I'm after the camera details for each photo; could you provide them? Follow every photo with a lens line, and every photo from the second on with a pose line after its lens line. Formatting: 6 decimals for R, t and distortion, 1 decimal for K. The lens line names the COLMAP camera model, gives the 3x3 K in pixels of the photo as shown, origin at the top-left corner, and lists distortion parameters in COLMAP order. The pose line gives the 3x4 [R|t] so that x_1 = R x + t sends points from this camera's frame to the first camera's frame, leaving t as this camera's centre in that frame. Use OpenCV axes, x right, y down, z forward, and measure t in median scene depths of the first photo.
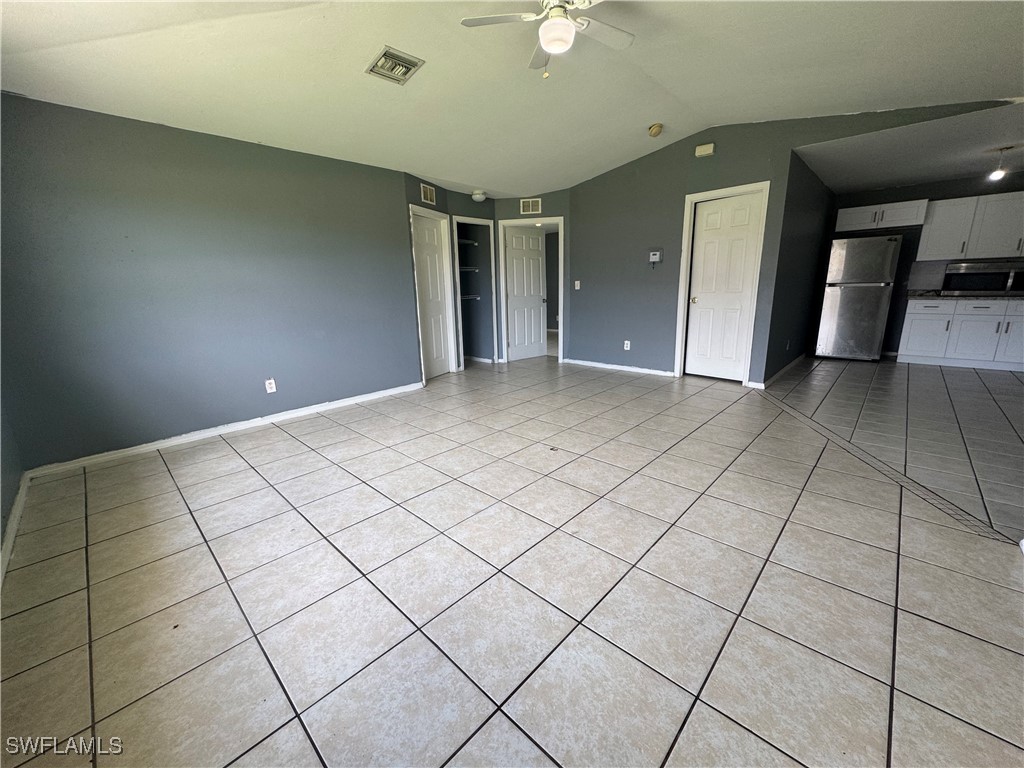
lens RADIAL K [[406.4, 0, 512.0], [0, 406.4, 384.0], [0, 0, 1]] dist [-0.001816, -0.000167]
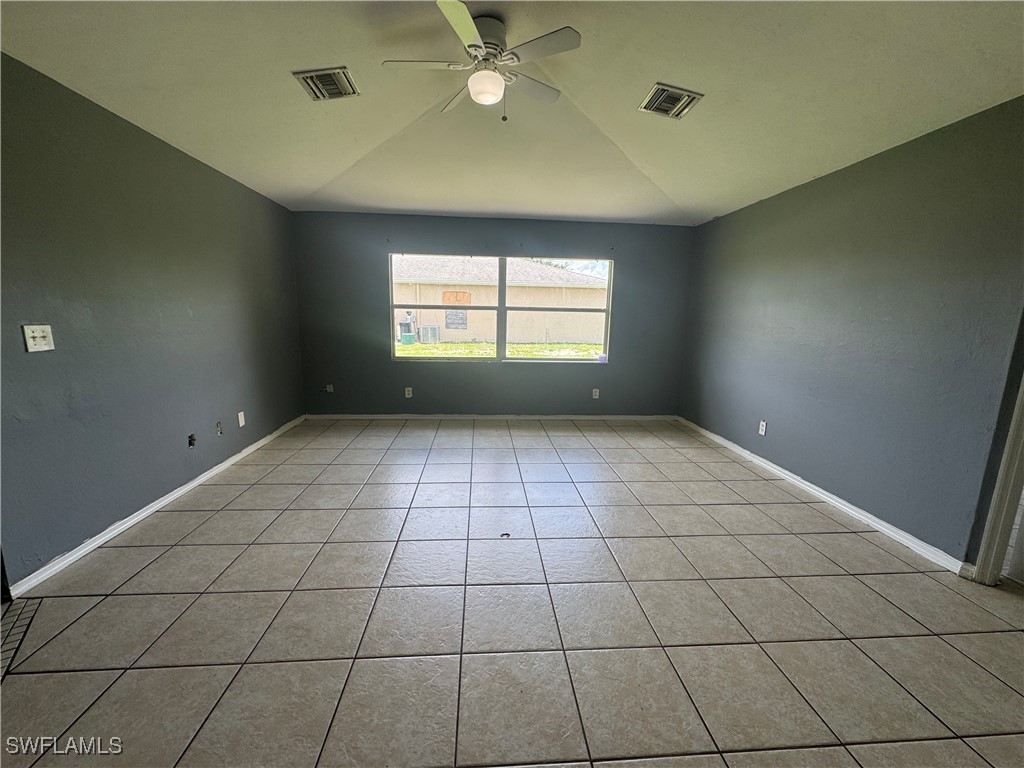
lens RADIAL K [[406.4, 0, 512.0], [0, 406.4, 384.0], [0, 0, 1]] dist [-0.001816, -0.000167]
pose [[-0.667641, 0.141742, -0.730865, 0.657495], [-0.176422, 0.923624, 0.340286, -0.408322], [0.723278, 0.356129, -0.591643, 1.400888]]
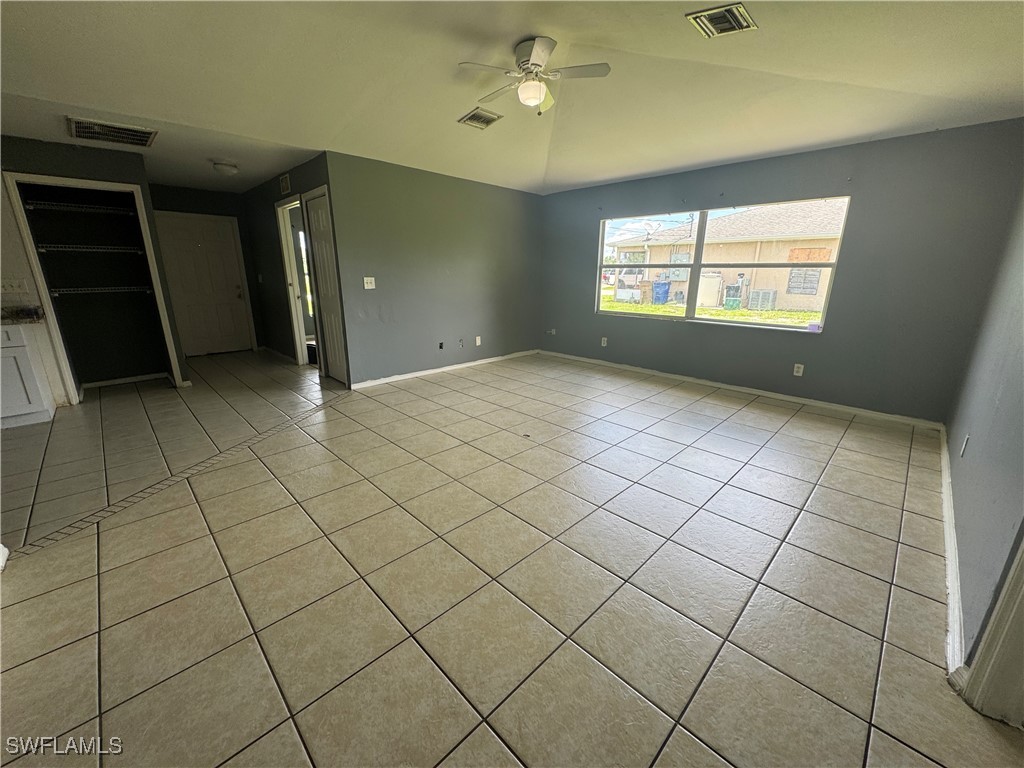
lens RADIAL K [[406.4, 0, 512.0], [0, 406.4, 384.0], [0, 0, 1]] dist [-0.001816, -0.000167]
pose [[-0.999459, 0.012541, 0.030404, 0.107995], [0.025689, 0.874940, 0.483549, -0.506966], [-0.020538, 0.484068, -0.874789, 1.922853]]
